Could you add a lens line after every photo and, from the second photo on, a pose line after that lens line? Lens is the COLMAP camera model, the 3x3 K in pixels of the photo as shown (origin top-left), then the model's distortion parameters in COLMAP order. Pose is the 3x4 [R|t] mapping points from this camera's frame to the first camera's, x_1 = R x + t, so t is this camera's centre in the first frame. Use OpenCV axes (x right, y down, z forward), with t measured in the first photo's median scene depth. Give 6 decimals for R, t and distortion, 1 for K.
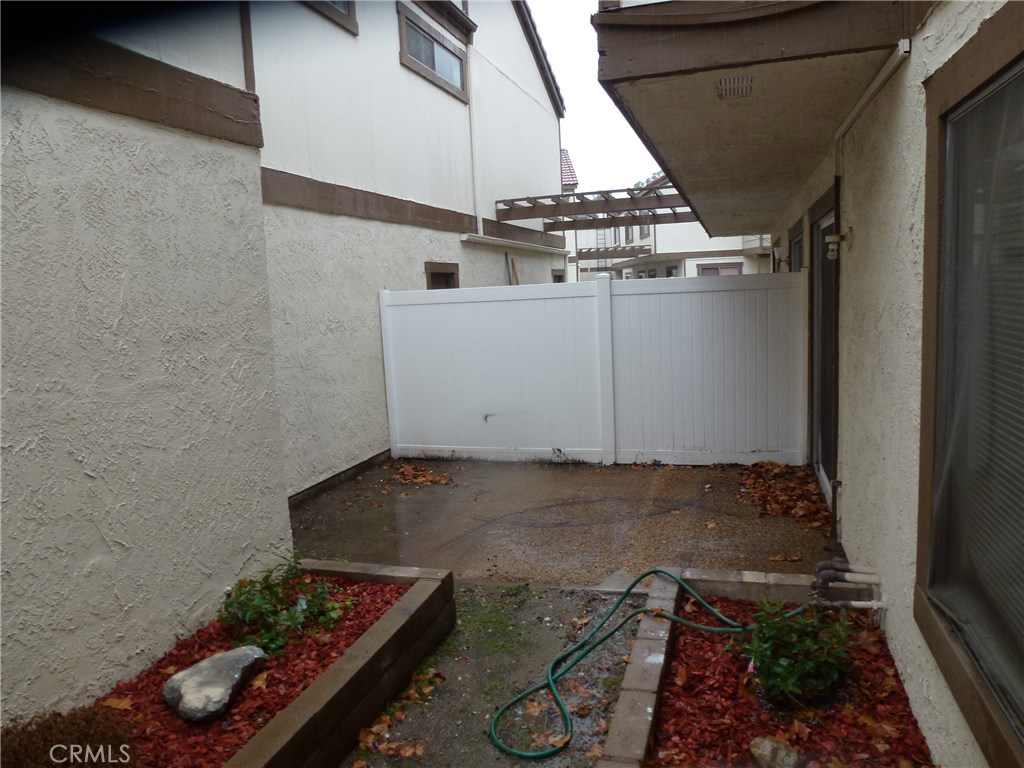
lens RADIAL K [[738.3, 0, 512.6], [0, 738.3, 385.7], [0, 0, 1]] dist [-0.054547, 0.016264]
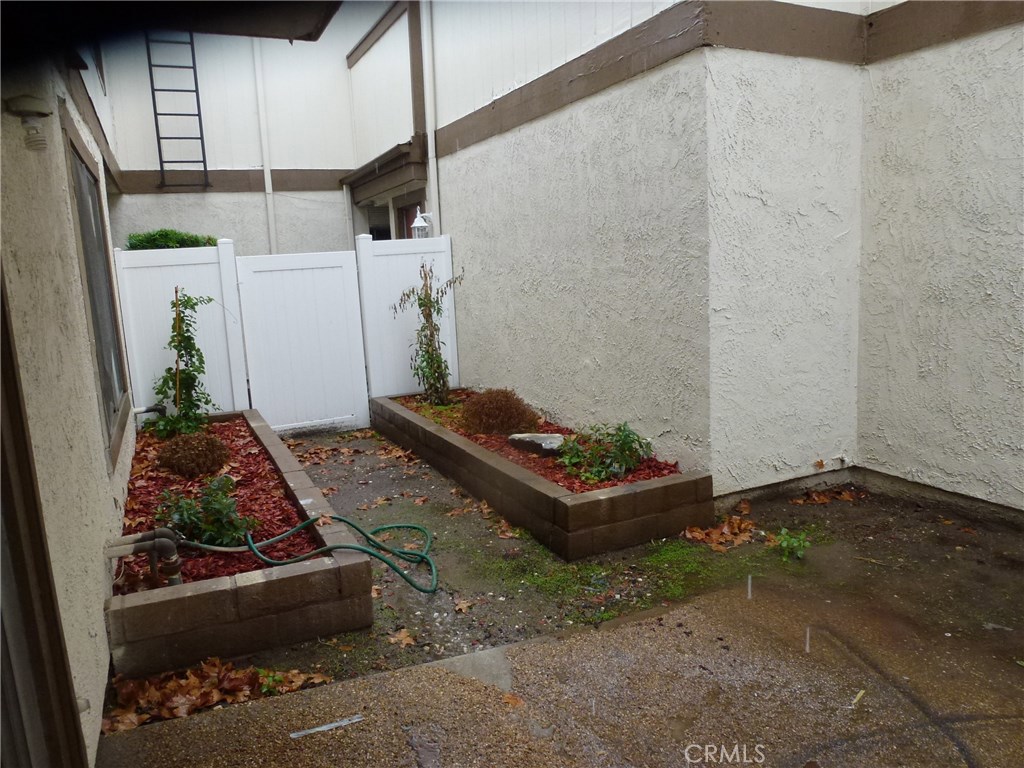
lens RADIAL K [[738.3, 0, 510.5], [0, 738.3, 384.3], [0, 0, 1]] dist [-0.054547, 0.016264]
pose [[-0.735186, 0.192573, -0.649936, 0.610441], [-0.006426, 0.956775, 0.290757, -0.187826], [0.677835, 0.217937, -0.702170, 1.740037]]
